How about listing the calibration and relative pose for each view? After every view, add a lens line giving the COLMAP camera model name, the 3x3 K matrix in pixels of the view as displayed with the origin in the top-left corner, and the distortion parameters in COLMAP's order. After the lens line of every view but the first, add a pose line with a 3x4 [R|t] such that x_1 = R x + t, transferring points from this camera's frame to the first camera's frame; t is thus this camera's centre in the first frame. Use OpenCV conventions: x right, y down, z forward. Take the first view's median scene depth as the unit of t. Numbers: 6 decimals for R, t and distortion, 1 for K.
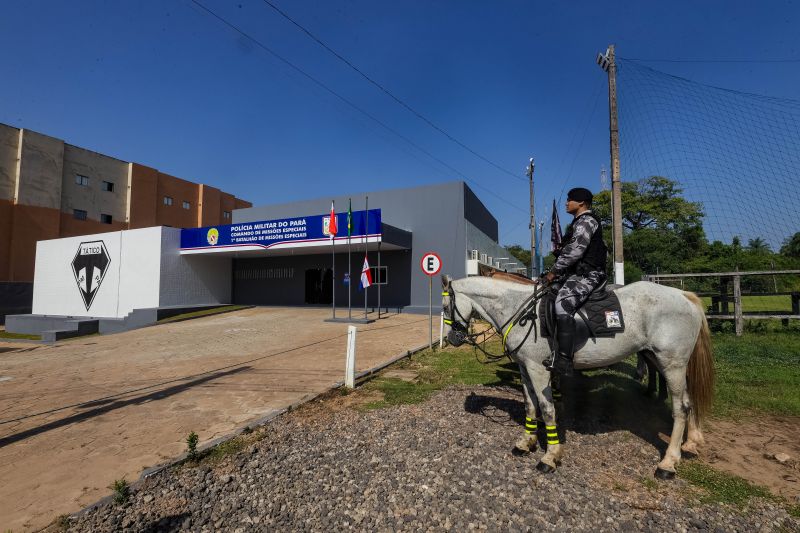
lens RADIAL K [[370.3, 0, 396.6], [0, 370.3, 264.7], [0, 0, 1]] dist [-0.003430, 0.000255]
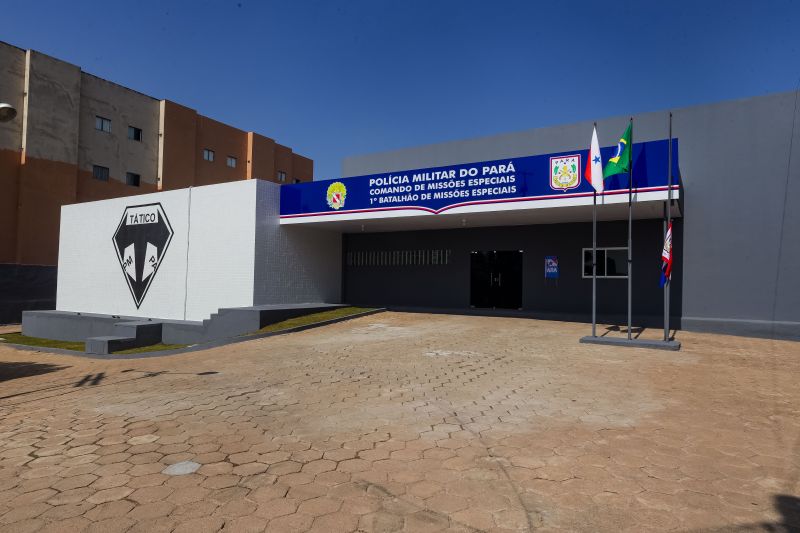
lens RADIAL K [[502.4, 0, 402.7], [0, 502.4, 268.9], [0, 0, 1]] dist [0.004500, 0.000612]
pose [[0.992655, 0.019173, -0.119454, -0.254894], [-0.015210, 0.999306, 0.033996, 0.015185], [0.120023, -0.031929, 0.992258, 0.155498]]
